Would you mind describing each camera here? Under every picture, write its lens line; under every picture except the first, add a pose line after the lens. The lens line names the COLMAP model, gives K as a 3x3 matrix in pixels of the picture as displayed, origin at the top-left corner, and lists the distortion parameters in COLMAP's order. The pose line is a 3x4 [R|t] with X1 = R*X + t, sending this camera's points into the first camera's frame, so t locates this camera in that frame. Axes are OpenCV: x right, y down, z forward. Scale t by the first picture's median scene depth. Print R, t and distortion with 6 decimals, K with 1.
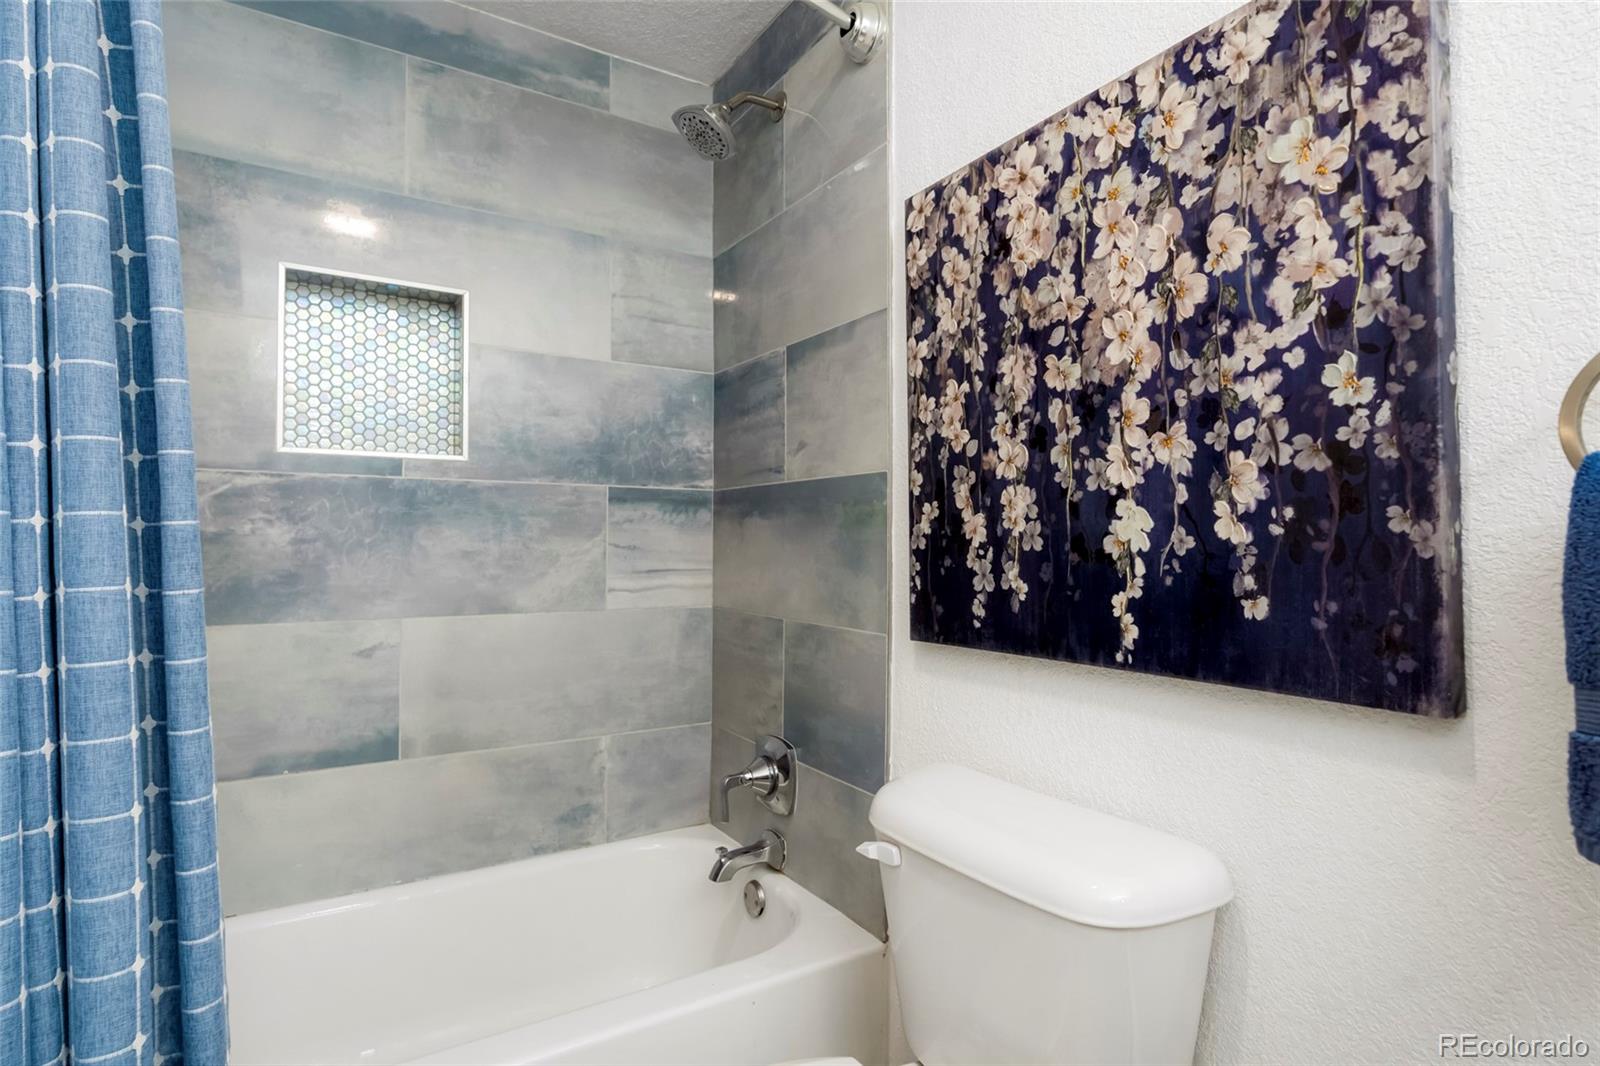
lens RADIAL K [[801.3, 0, 800.0], [0, 801.3, 533.0], [0, 0, 1]] dist [0.001383, -0.000494]
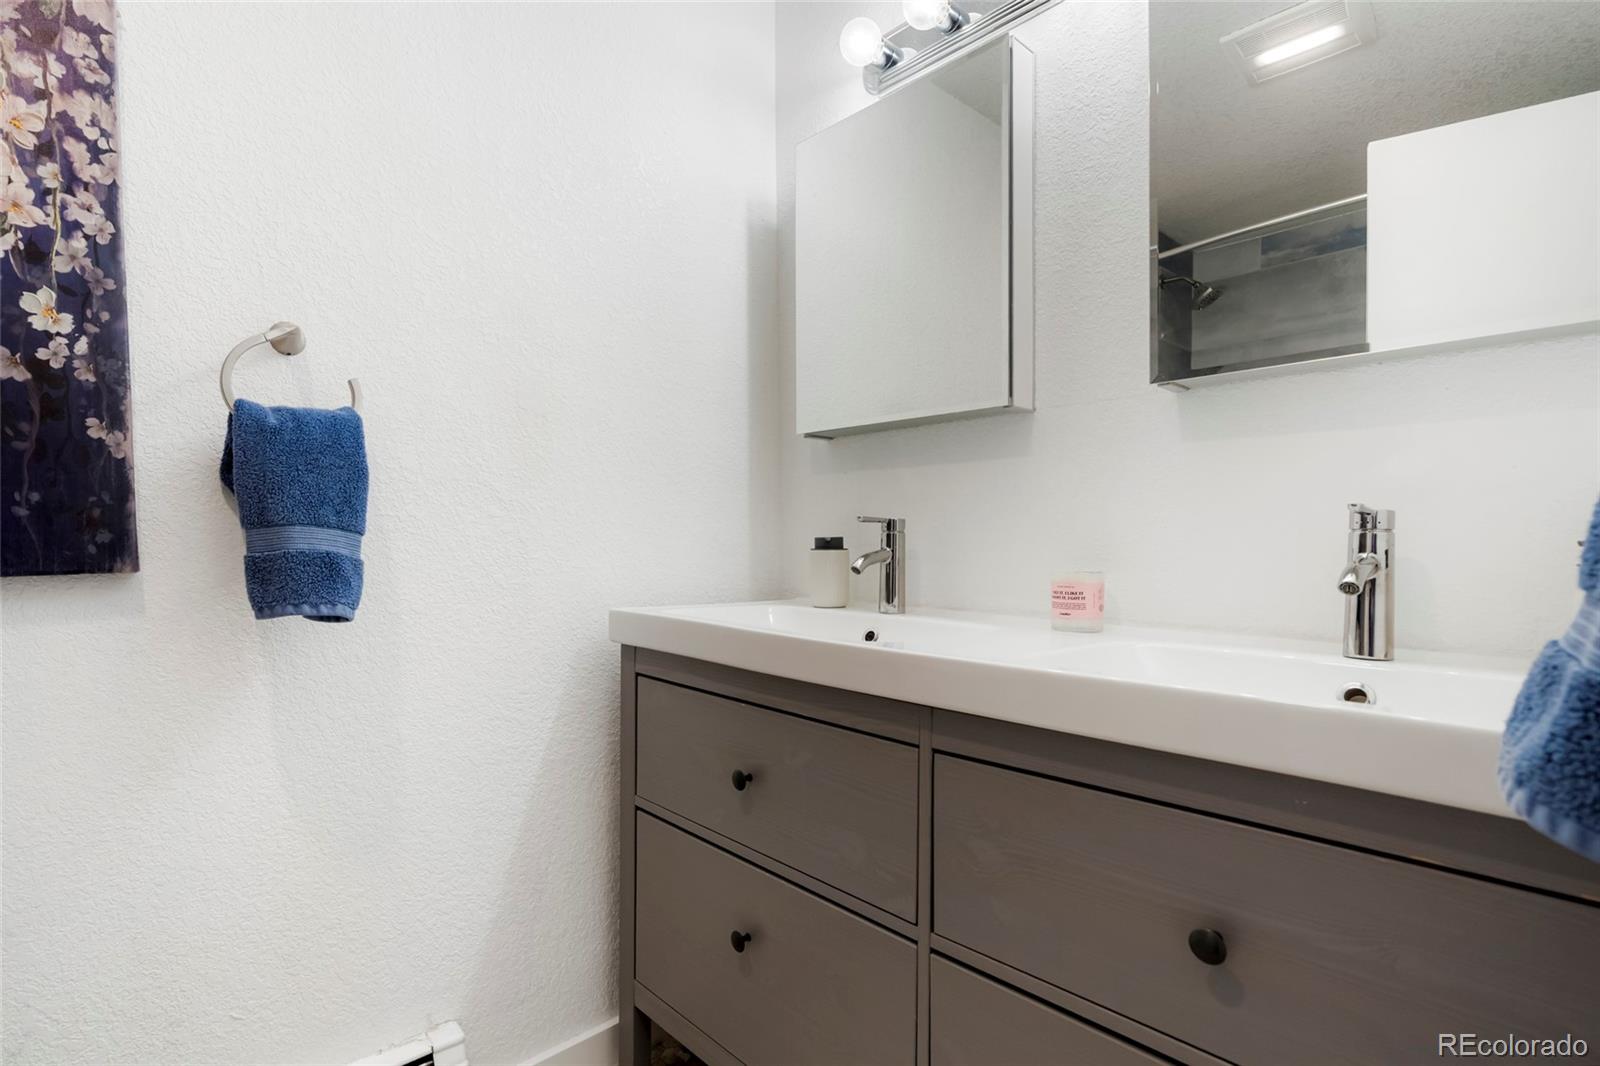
lens RADIAL K [[827.3, 0, 800.0], [0, 827.3, 533.0], [0, 0, 1]] dist [-0.002187, 0.000192]
pose [[-0.198490, 0.008737, 0.980064, -0.791317], [0.001237, 0.999962, -0.008664, 0.163444], [-0.980102, -0.000507, -0.198493, 0.129435]]
